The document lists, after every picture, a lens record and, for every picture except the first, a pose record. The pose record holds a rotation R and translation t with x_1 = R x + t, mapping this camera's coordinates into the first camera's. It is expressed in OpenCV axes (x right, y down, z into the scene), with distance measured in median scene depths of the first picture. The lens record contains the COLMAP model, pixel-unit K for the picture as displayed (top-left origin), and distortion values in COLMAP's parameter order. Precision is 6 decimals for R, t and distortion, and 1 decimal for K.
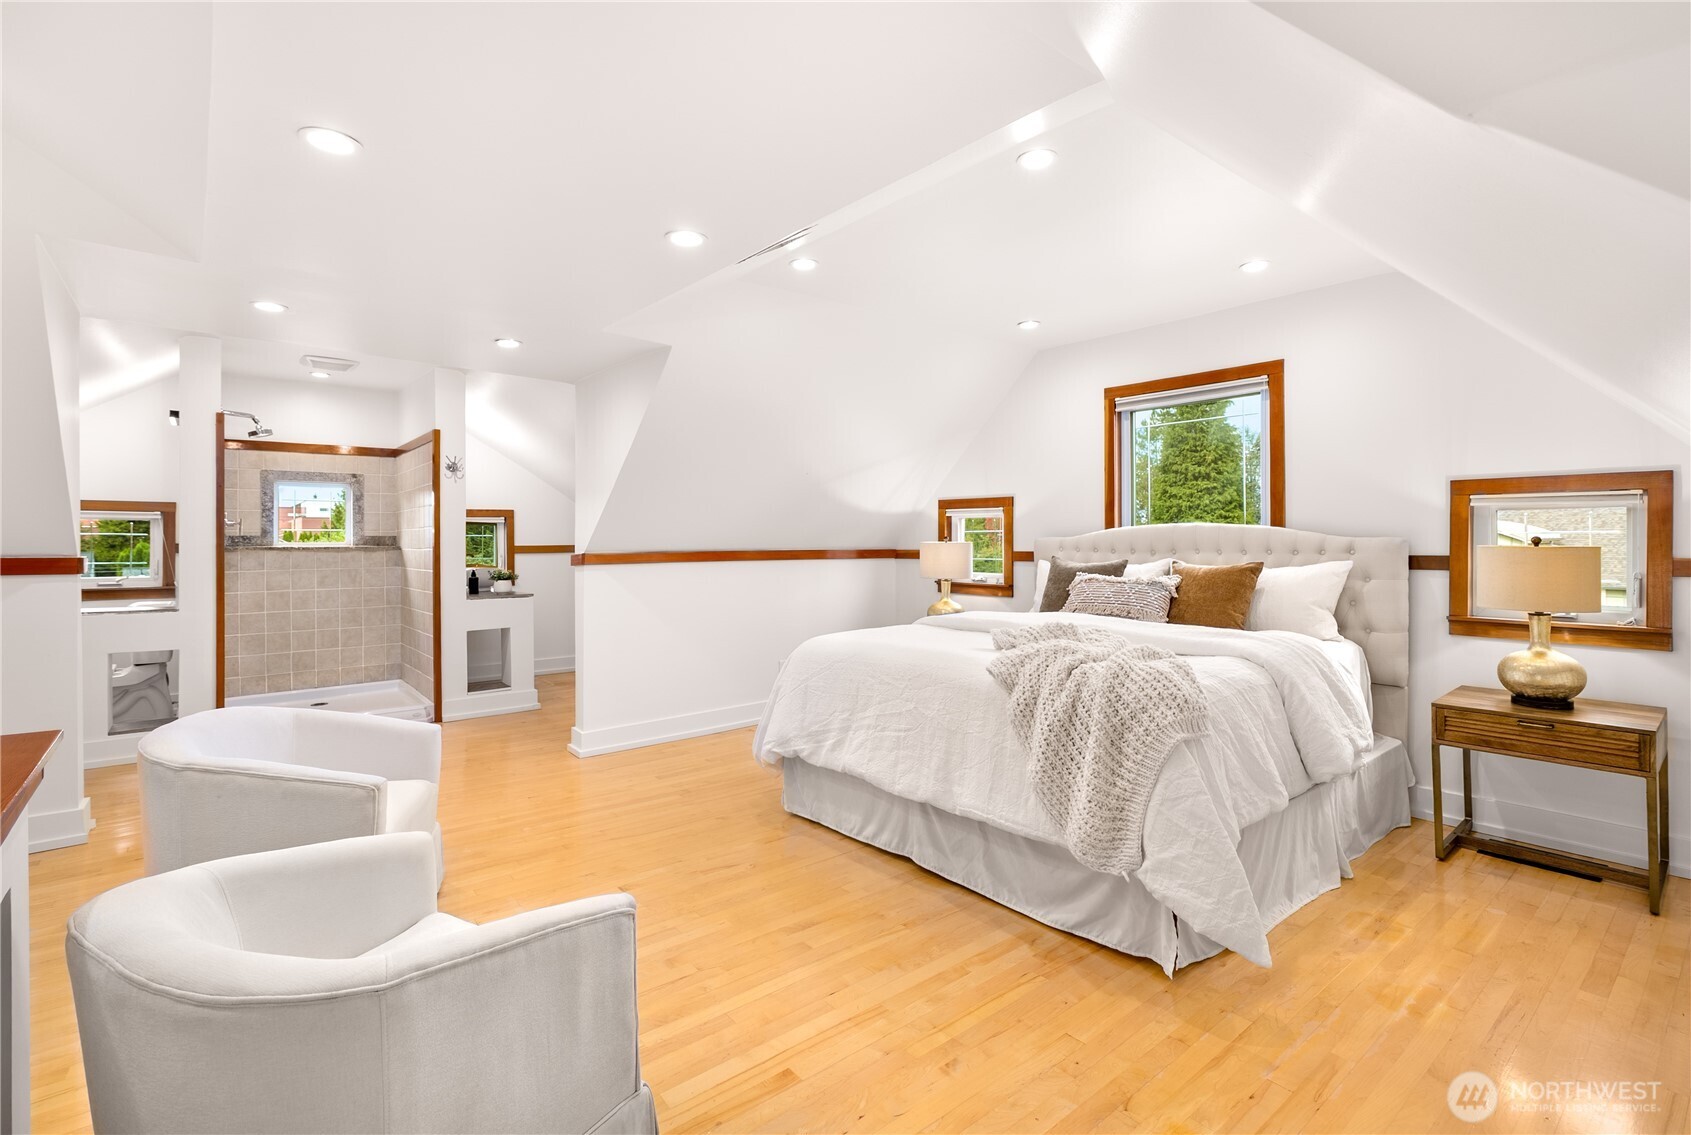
lens RADIAL K [[784.5, 0, 842.3], [0, 784.5, 526.2], [0, 0, 1]] dist [0.000003, 0.000208]
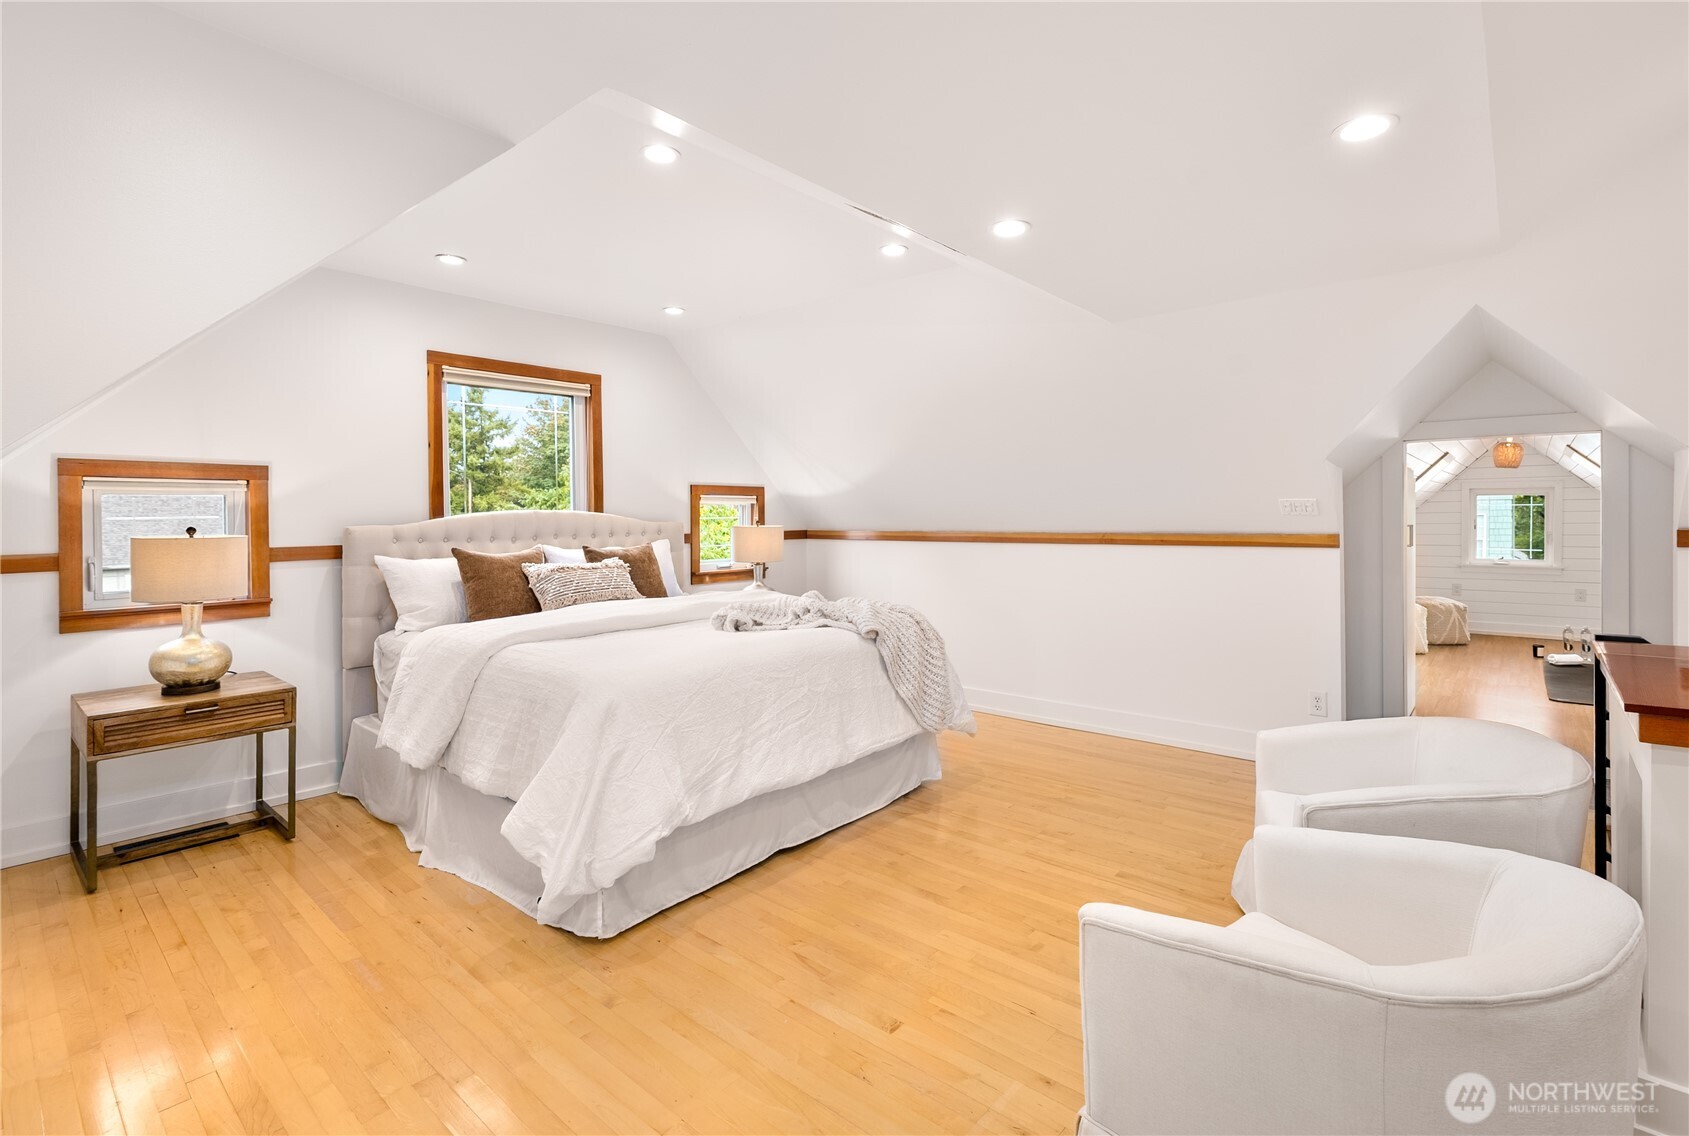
lens RADIAL K [[813.4, 0, 838.4], [0, 813.4, 514.5], [0, 0, 1]] dist [-0.000038, 0.000287]
pose [[-0.174190, 0.004886, 0.984700, -0.831427], [-0.004881, 0.999971, -0.005825, 0.007232], [-0.984700, -0.005821, -0.174161, 0.988034]]
